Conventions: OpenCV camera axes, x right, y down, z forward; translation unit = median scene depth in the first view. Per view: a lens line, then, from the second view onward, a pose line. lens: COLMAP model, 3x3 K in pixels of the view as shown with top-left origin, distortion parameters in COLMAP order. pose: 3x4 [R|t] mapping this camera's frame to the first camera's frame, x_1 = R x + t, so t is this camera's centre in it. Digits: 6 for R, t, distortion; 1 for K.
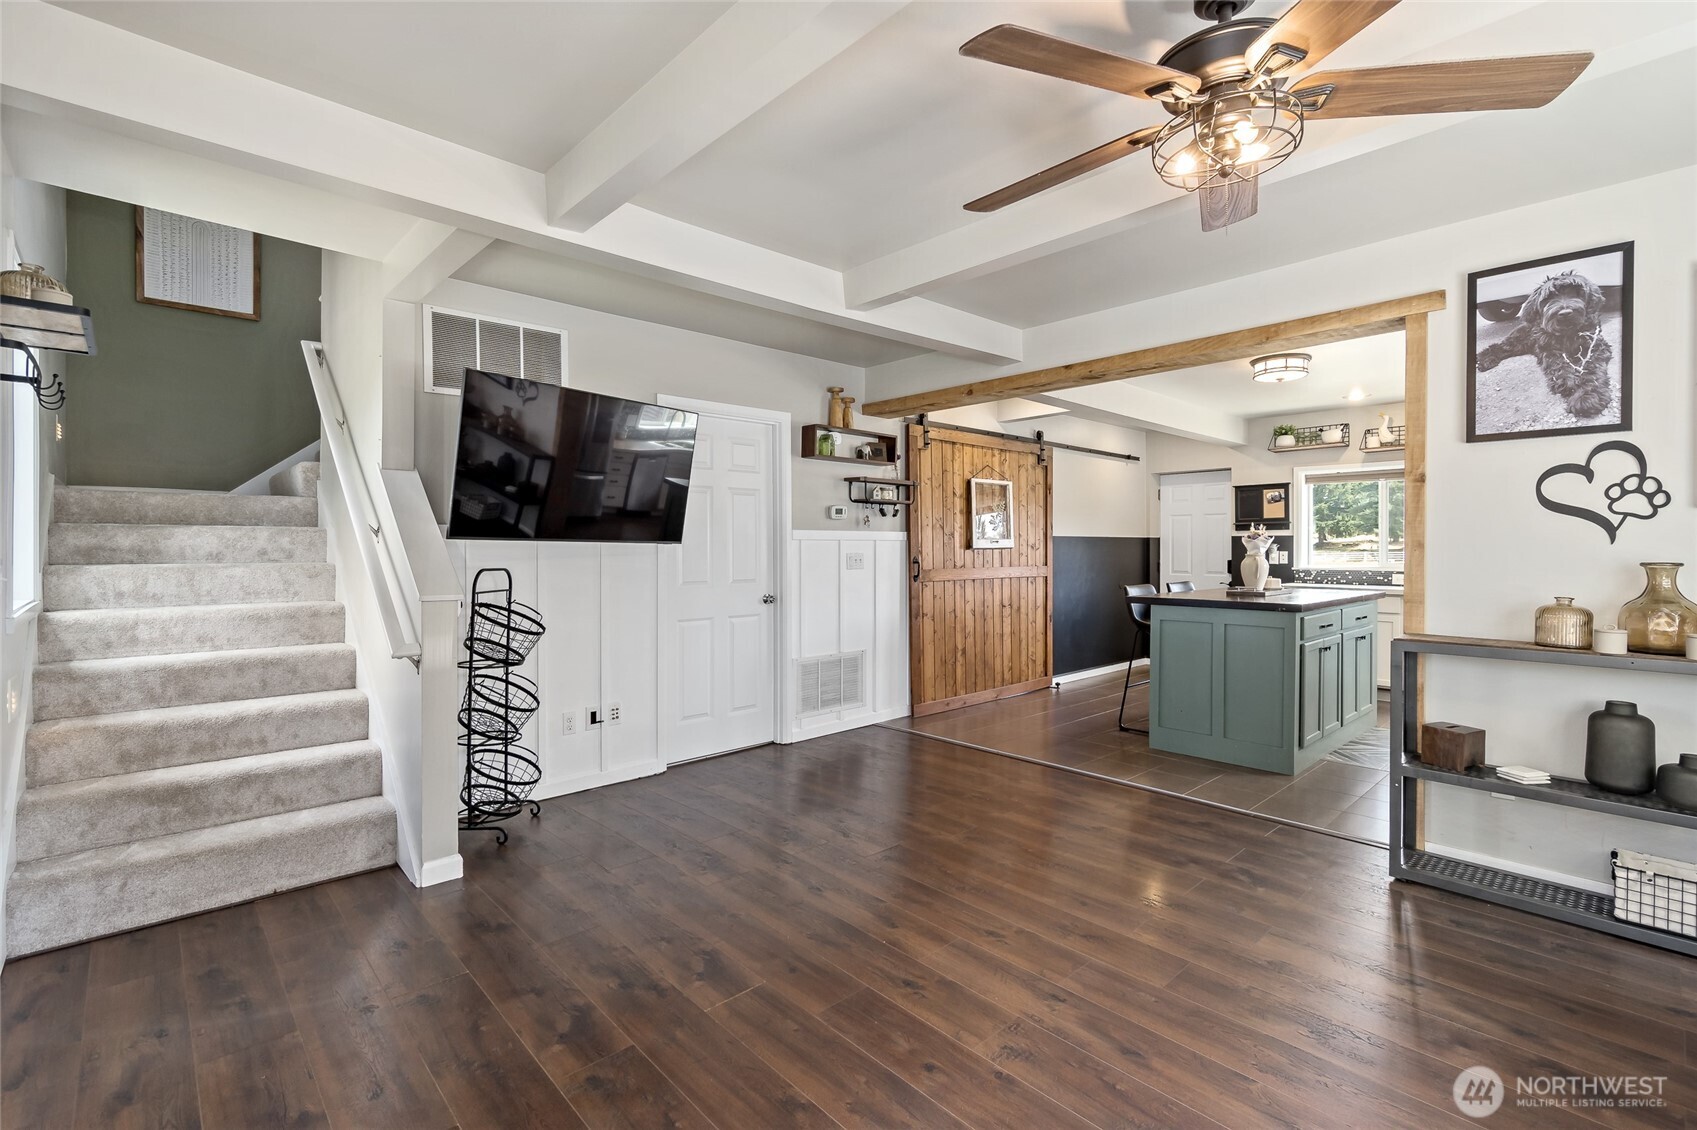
lens RADIAL K [[752.3, 0, 835.1], [0, 752.3, 551.4], [0, 0, 1]] dist [-0.000880, -0.000171]
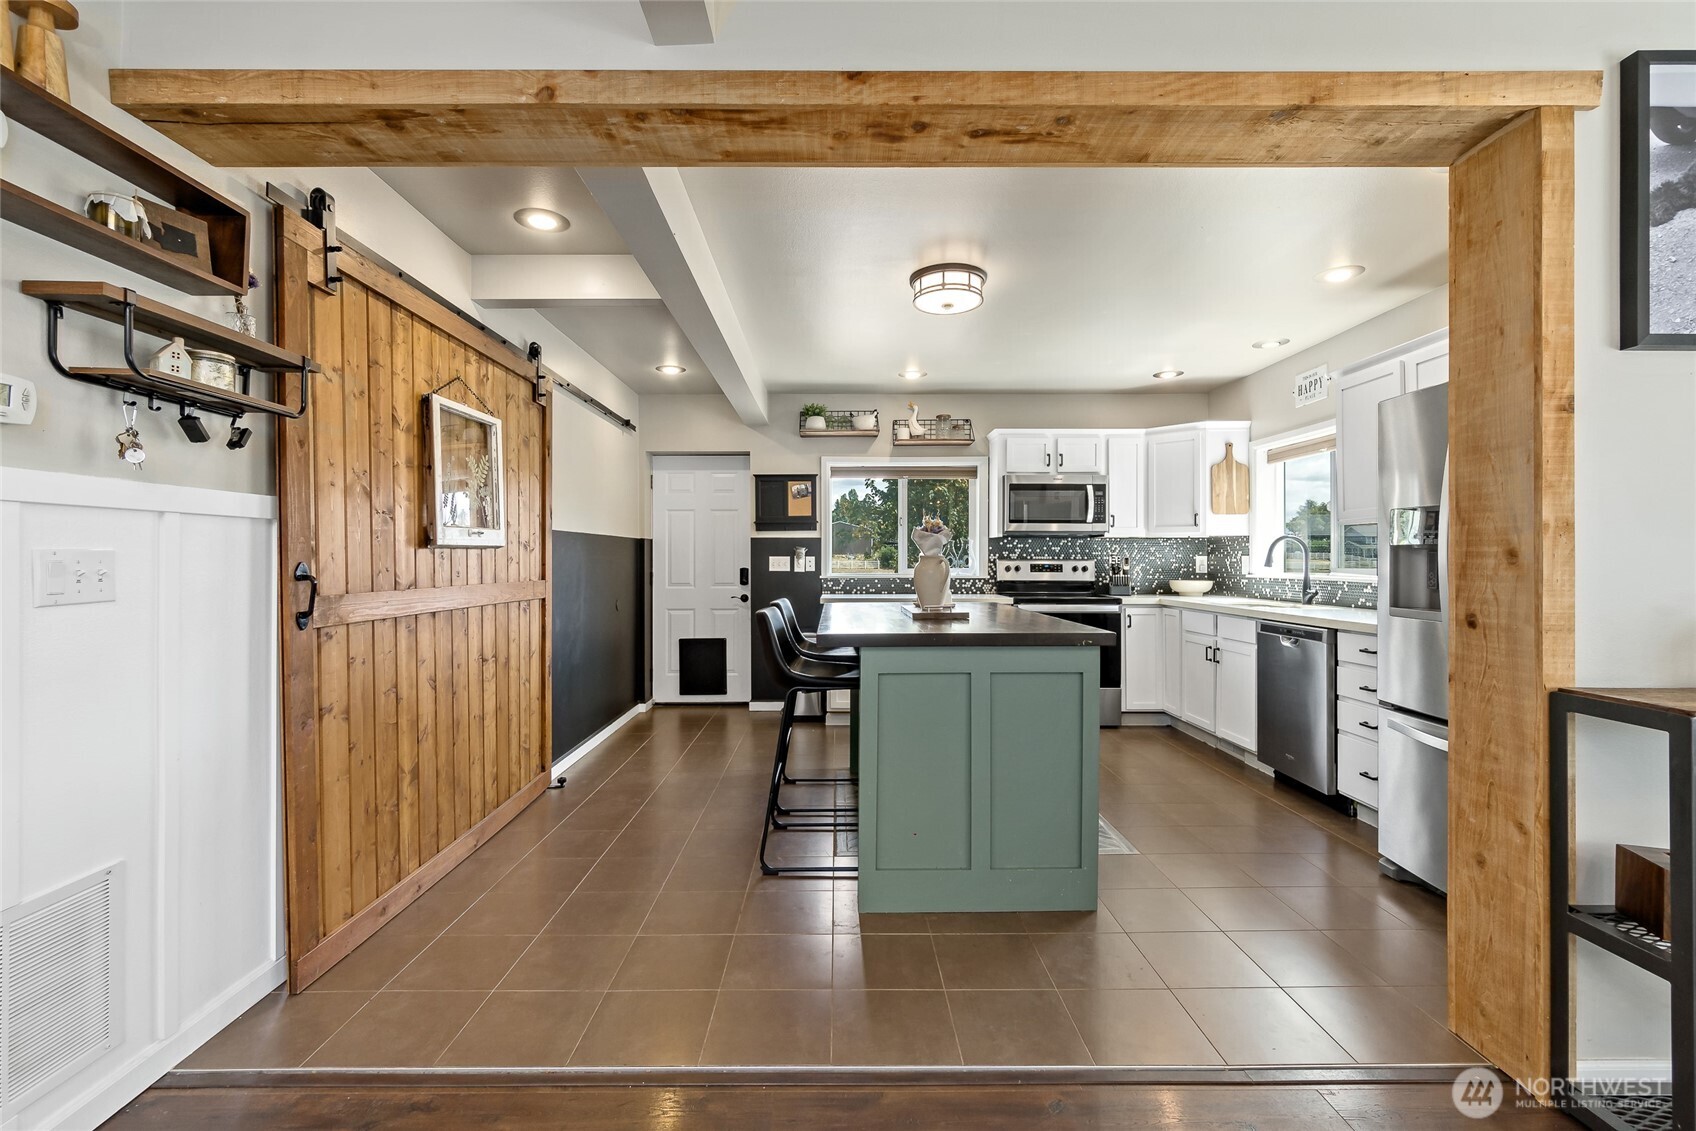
lens RADIAL K [[751.9, 0, 848.7], [0, 751.9, 556.0], [0, 0, 1]] dist [-0.000880, -0.000171]
pose [[0.666436, 0.002980, 0.745557, 0.008494], [0.004988, 0.999952, -0.008456, 0.008414], [-0.745546, 0.009354, 0.666389, 0.546987]]
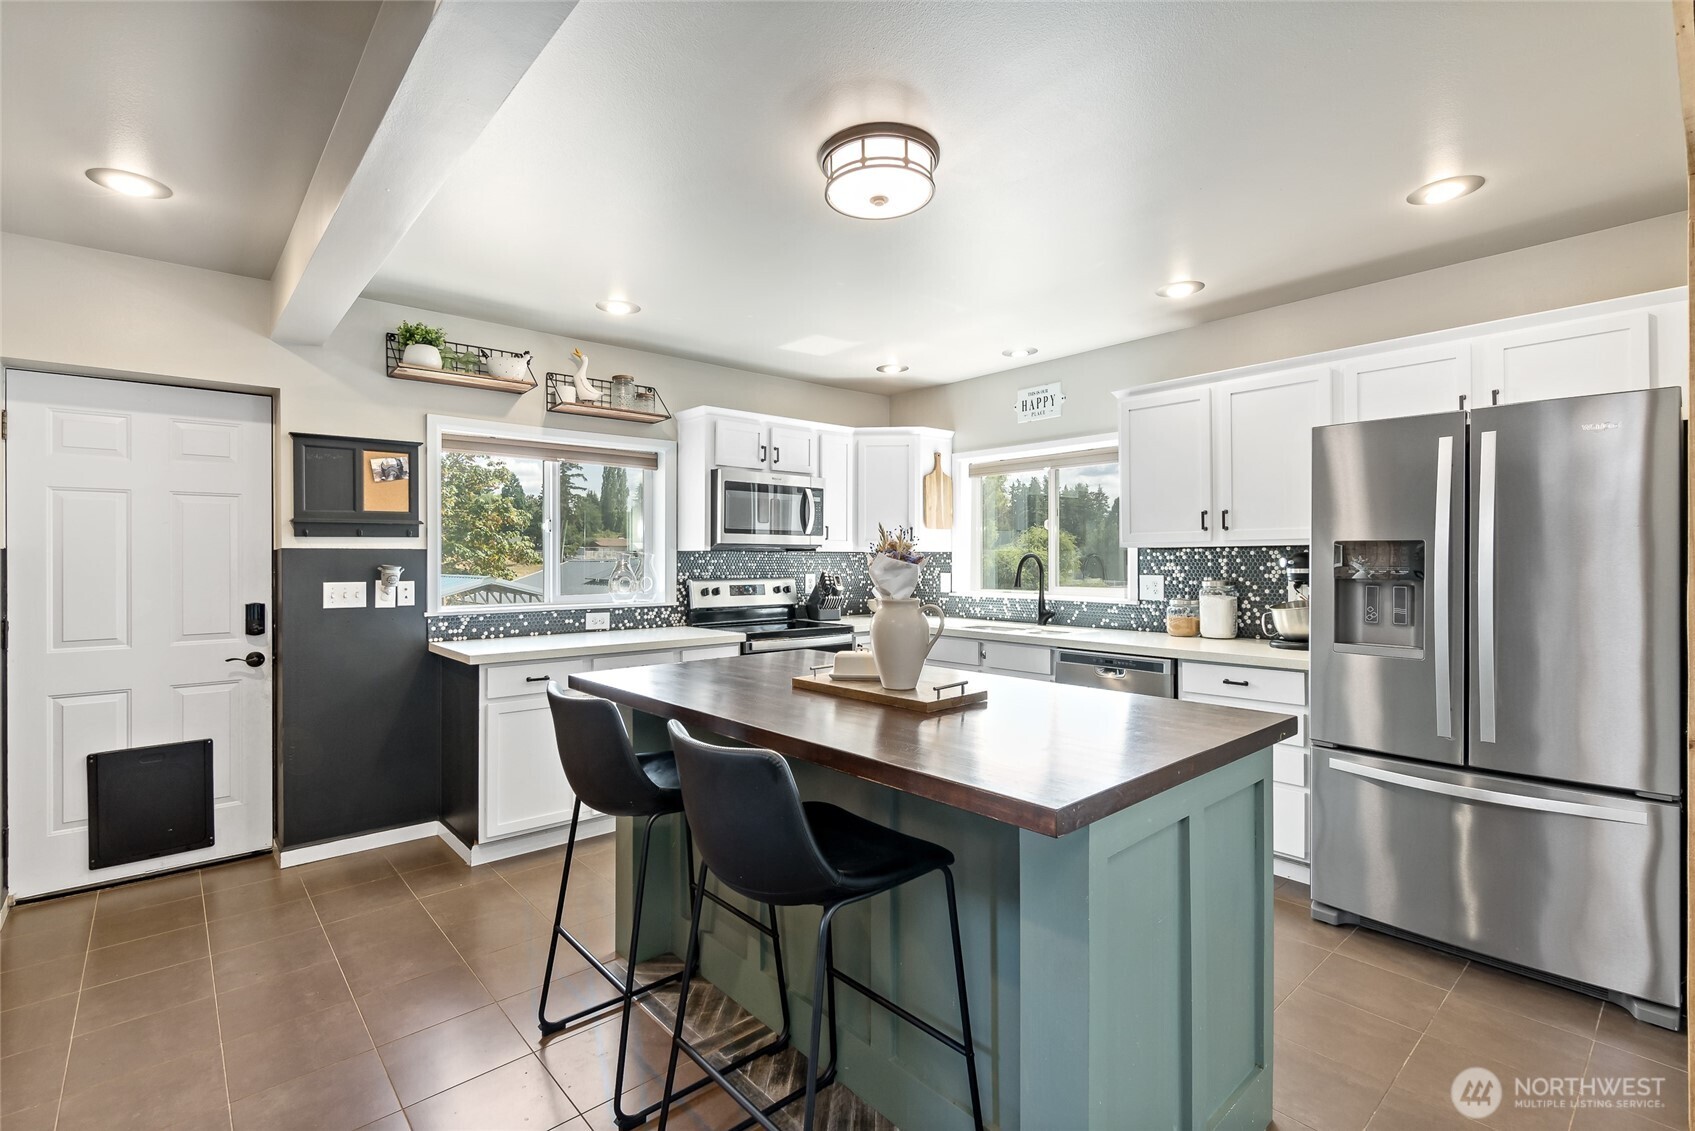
lens RADIAL K [[751.4, 0, 835.8], [0, 751.4, 556.0], [0, 0, 1]] dist [-0.000880, -0.000171]
pose [[0.025686, 0.001412, 0.999669, 0.147948], [0.007184, 0.999973, -0.001597, -0.018129], [-0.999644, 0.007223, 0.025676, 0.928825]]
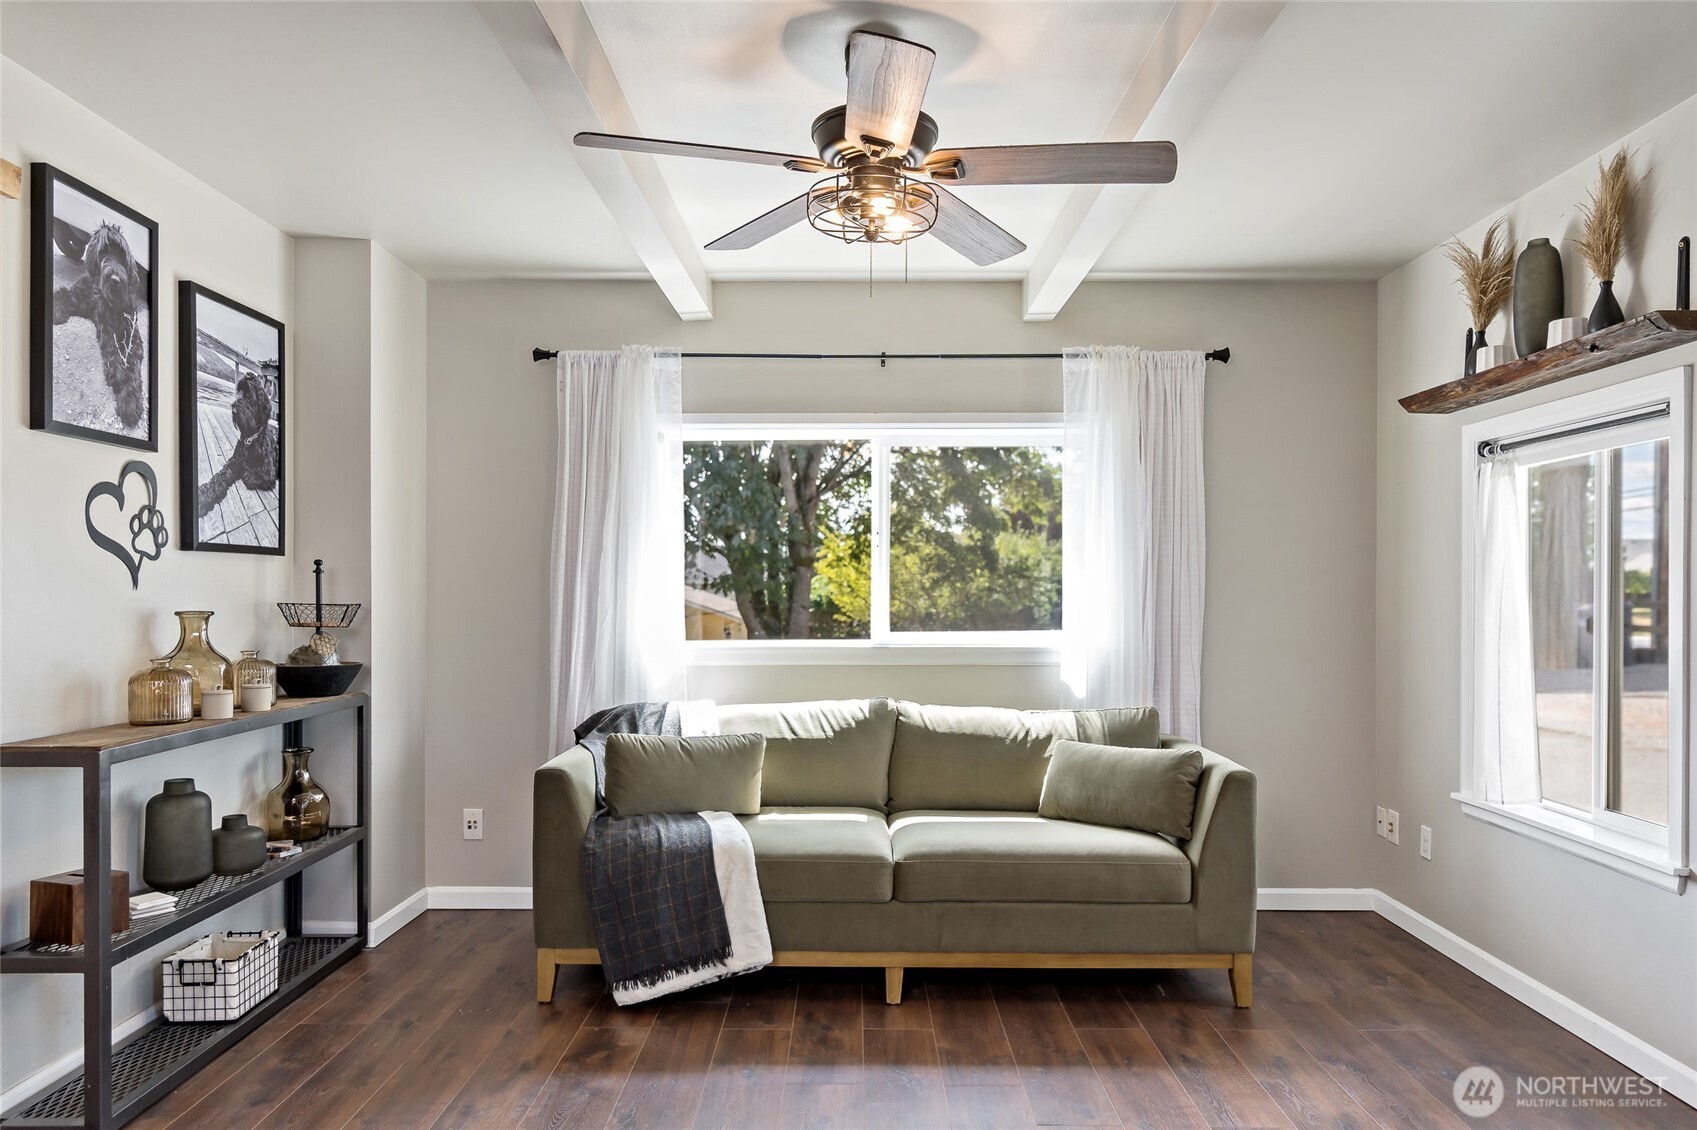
lens RADIAL K [[1142.2, 0, 858.6], [0, 1142.2, 589.2], [0, 0, 1]] dist [0.007236, -0.001313]
pose [[-0.735764, -0.000897, 0.677237, -0.162953], [0.001234, 0.999996, 0.002666, -0.005966], [-0.677237, 0.002798, -0.735760, 0.637989]]
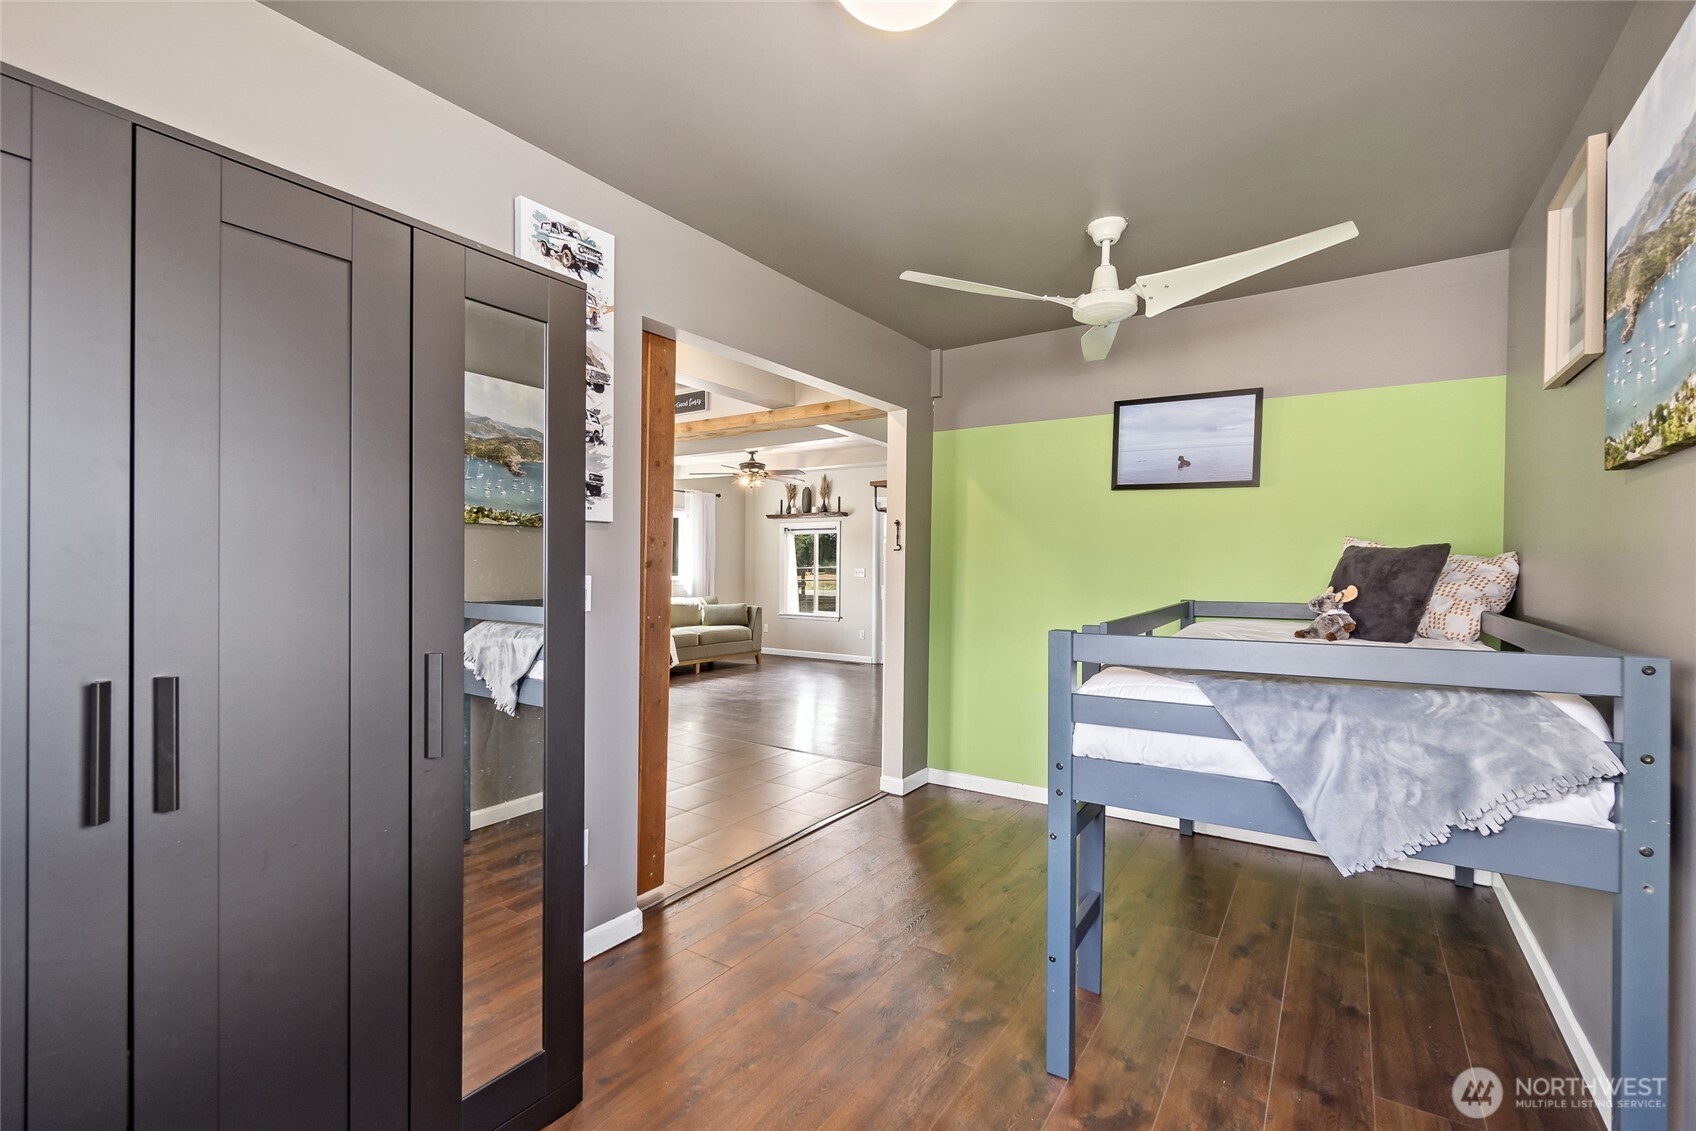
lens RADIAL K [[751.9, 0, 849.7], [0, 751.9, 566.6], [0, 0, 1]] dist [-0.000880, -0.000171]
pose [[-0.967437, -0.011616, -0.252844, 0.336104], [-0.014369, 0.999856, 0.009045, -0.014348], [0.252703, 0.012384, -0.967465, 1.727358]]
